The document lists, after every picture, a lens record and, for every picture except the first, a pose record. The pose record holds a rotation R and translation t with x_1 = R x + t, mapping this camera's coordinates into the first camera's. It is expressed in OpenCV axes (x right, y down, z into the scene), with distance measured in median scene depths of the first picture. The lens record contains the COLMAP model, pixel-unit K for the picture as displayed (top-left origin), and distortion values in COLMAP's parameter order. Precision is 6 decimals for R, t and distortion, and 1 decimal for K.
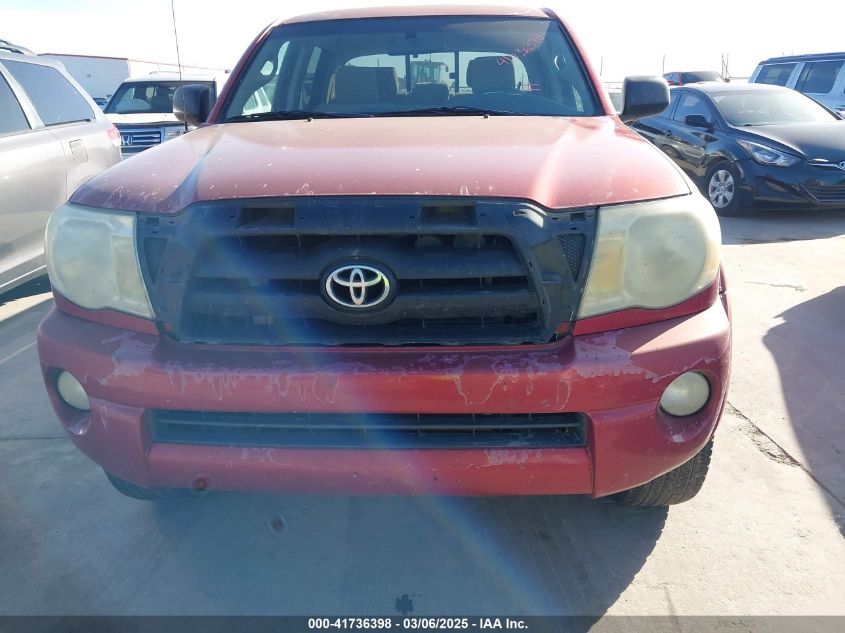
lens RADIAL K [[678.6, 0, 426.8], [0, 678.6, 317.0], [0, 0, 1]] dist [0.054714, -0.090664]
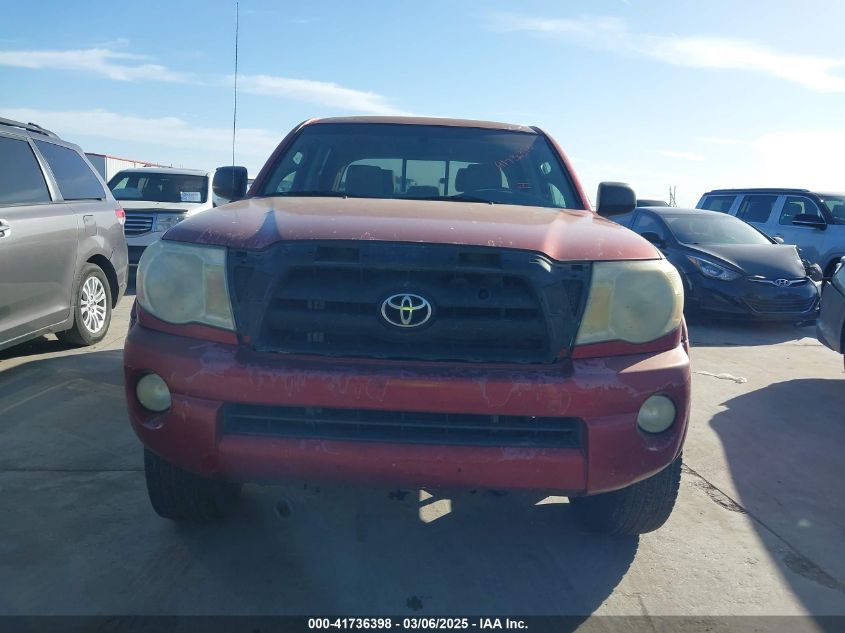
lens RADIAL K [[678.6, 0, 426.8], [0, 678.6, 317.0], [0, 0, 1]] dist [0.054714, -0.090664]
pose [[0.996576, 0.056310, 0.060540, -0.130437], [-0.046018, 0.986097, -0.159674, 0.157368], [-0.068690, 0.156341, 0.985312, -0.237928]]
